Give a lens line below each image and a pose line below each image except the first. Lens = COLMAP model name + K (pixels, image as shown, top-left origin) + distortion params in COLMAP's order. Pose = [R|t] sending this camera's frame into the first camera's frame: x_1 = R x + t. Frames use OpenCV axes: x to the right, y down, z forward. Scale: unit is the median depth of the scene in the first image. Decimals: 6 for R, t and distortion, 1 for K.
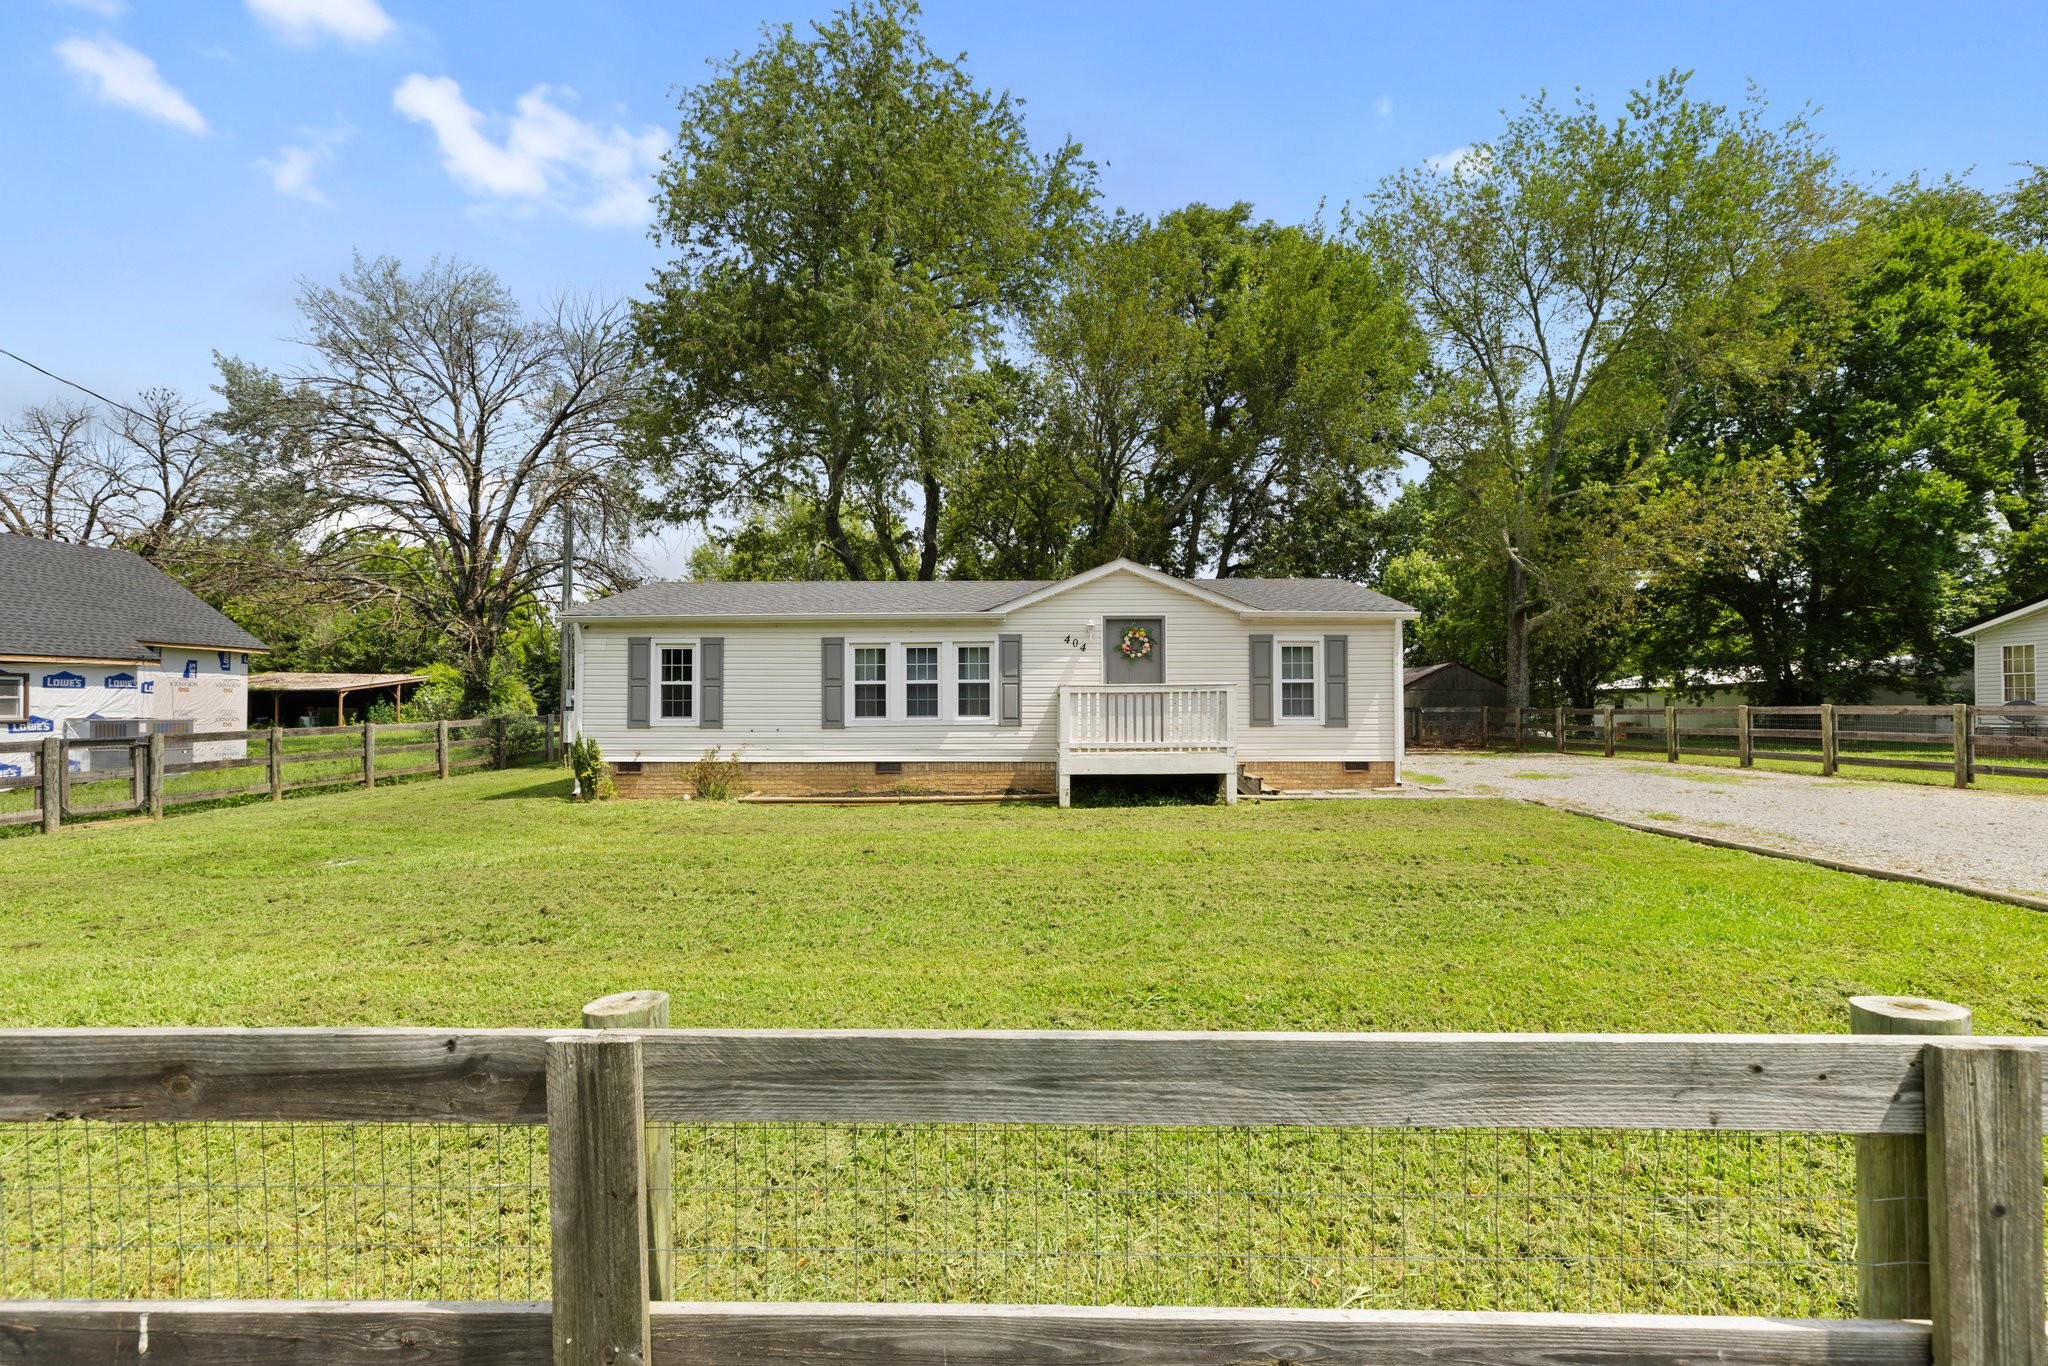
lens RADIAL K [[914.6, 0, 1021.7], [0, 914.6, 678.1], [0, 0, 1]] dist [0.005756, 0.000030]
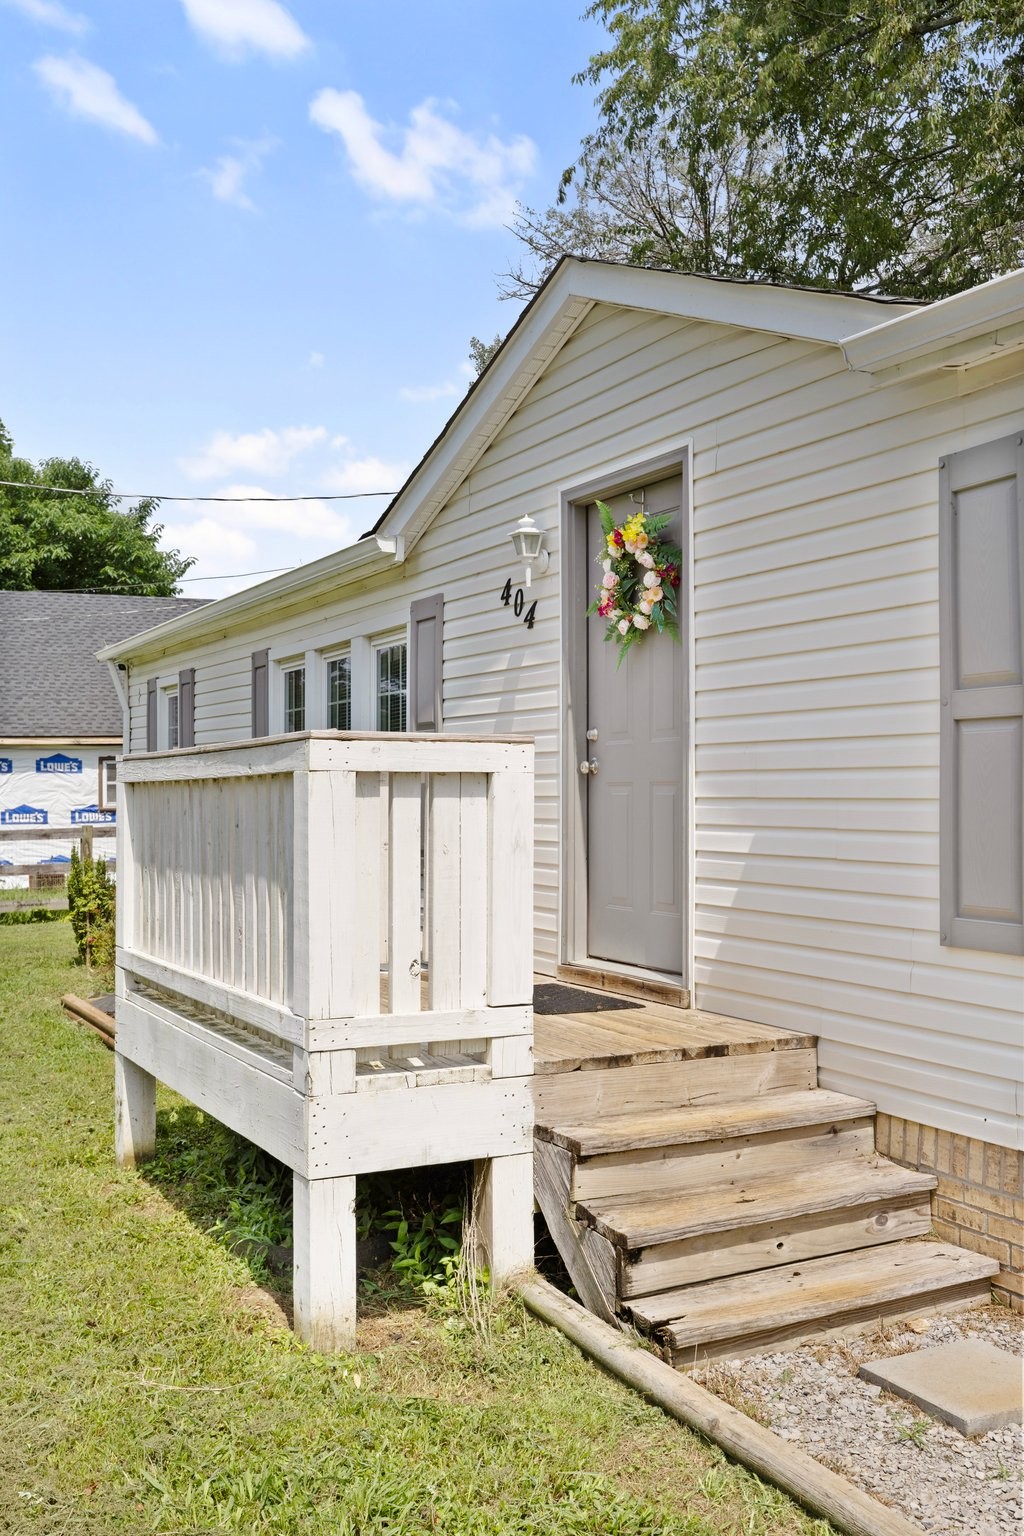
lens RADIAL K [[1509.0, 0, 482.9], [0, 1509.0, 774.1], [0, 0, 1]] dist [0.060076, 0.001767]
pose [[0.451022, -0.007636, -0.892480, 1.191427], [0.038502, 0.999199, 0.010908, 0.025893], [0.891682, -0.039283, 0.450955, 1.908903]]
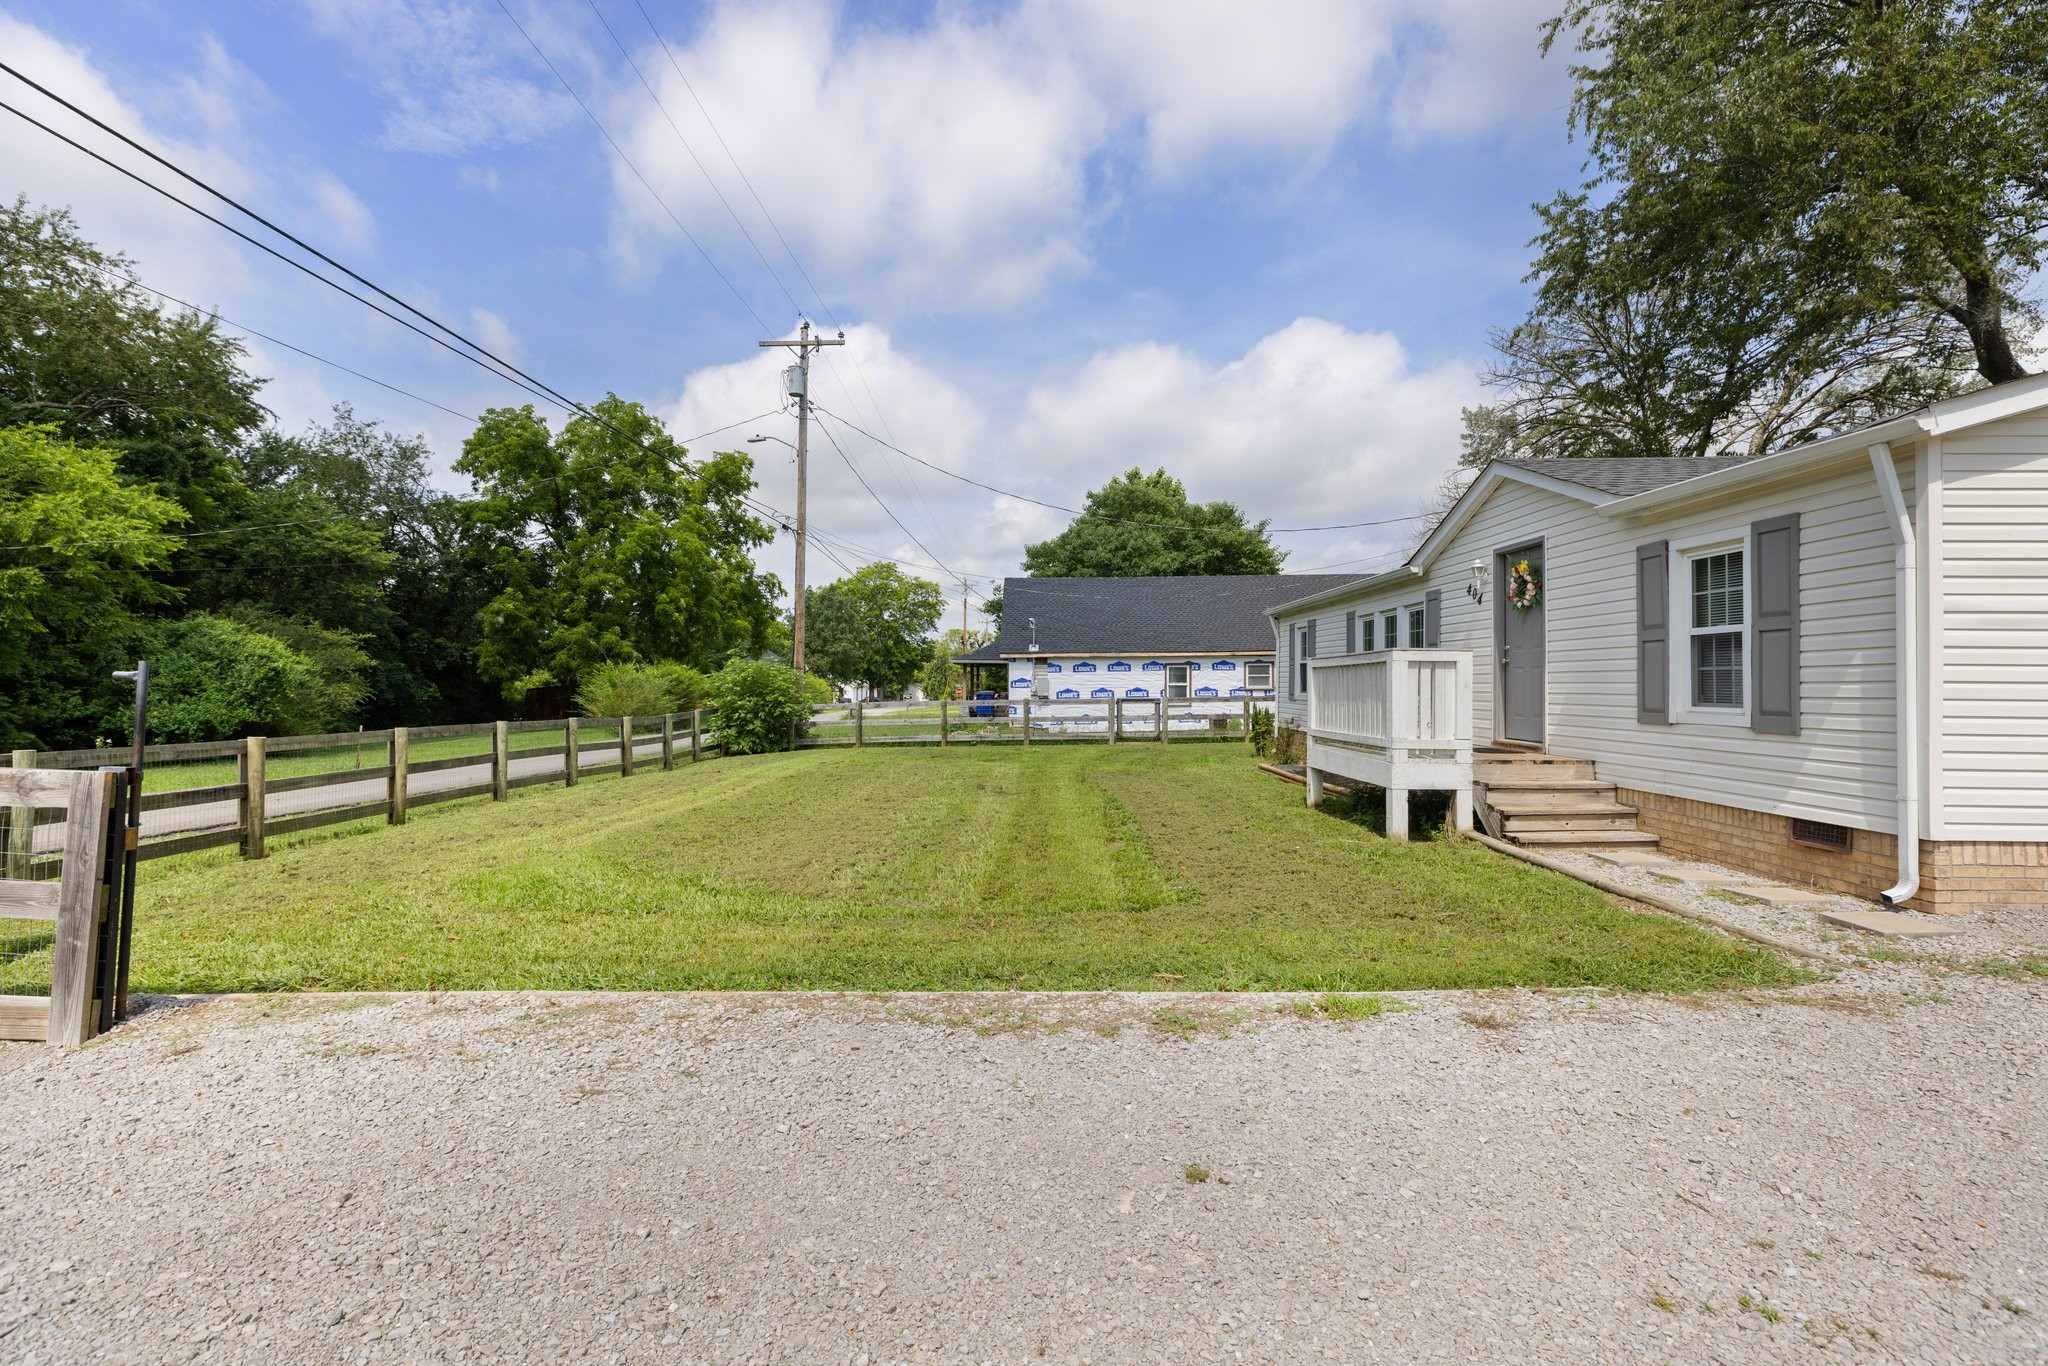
lens RADIAL K [[911.5, 0, 1025.5], [0, 911.5, 670.1], [0, 0, 1]] dist [0.001311, 0.000107]
pose [[0.011280, -0.011354, -0.999872, 1.881124], [0.037140, 0.999250, -0.010928, 0.038218], [0.999246, -0.037012, 0.011693, 1.589694]]
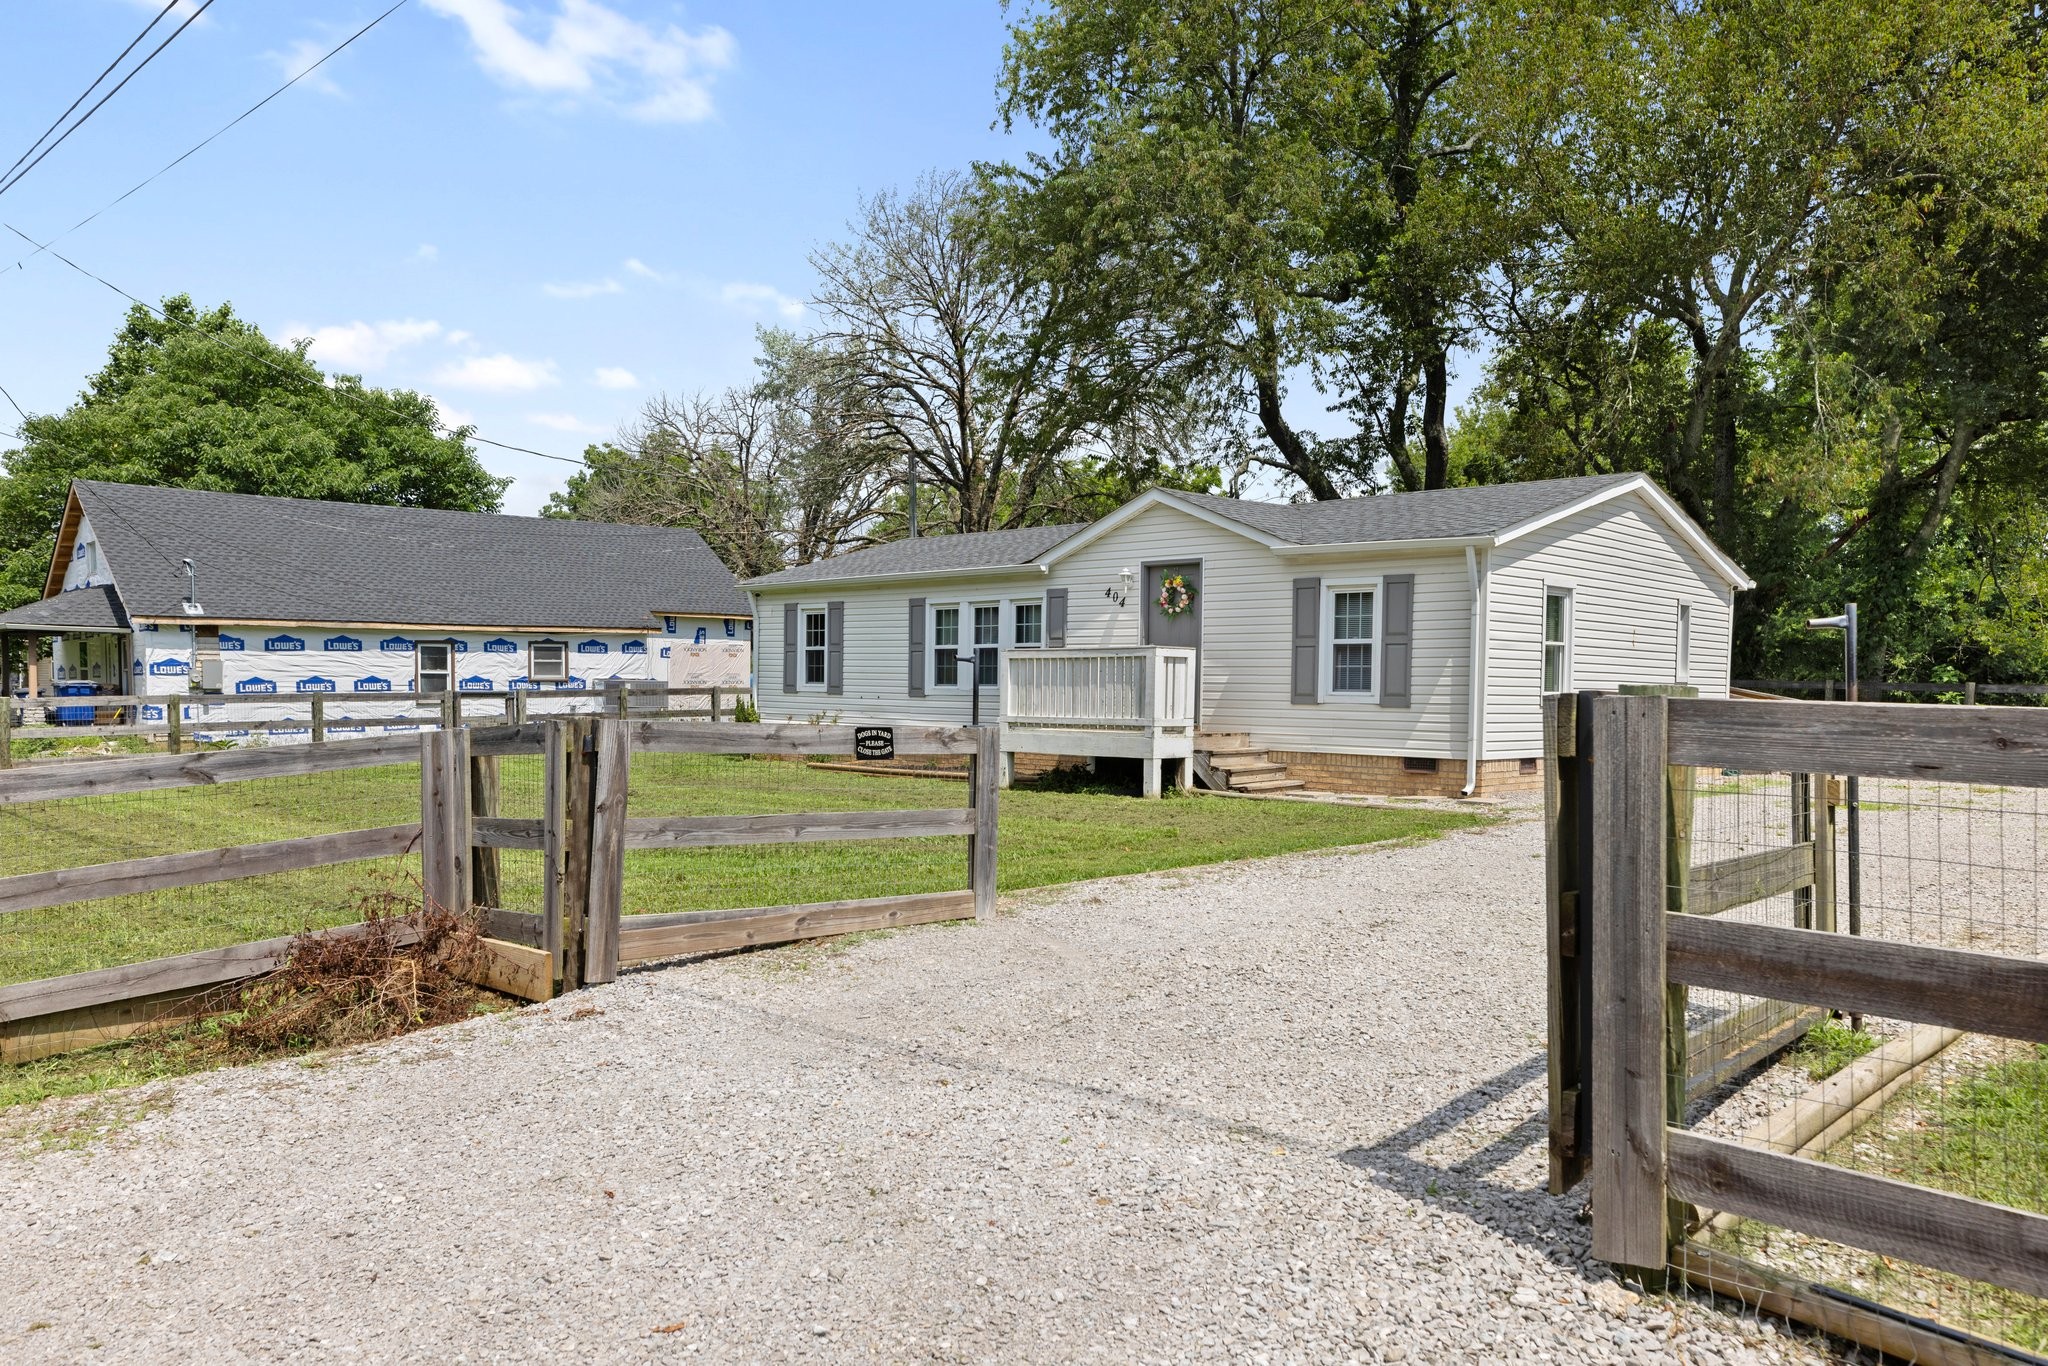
lens RADIAL K [[1486.8, 0, 1024.0], [0, 1486.8, 683.0], [0, 0, 1]] dist [0.006357, -0.000684]
pose [[0.720494, 0.011603, -0.693364, 2.273792], [0.013255, 0.999447, 0.030499, -0.007905], [0.693334, -0.031165, 0.719942, -0.028904]]
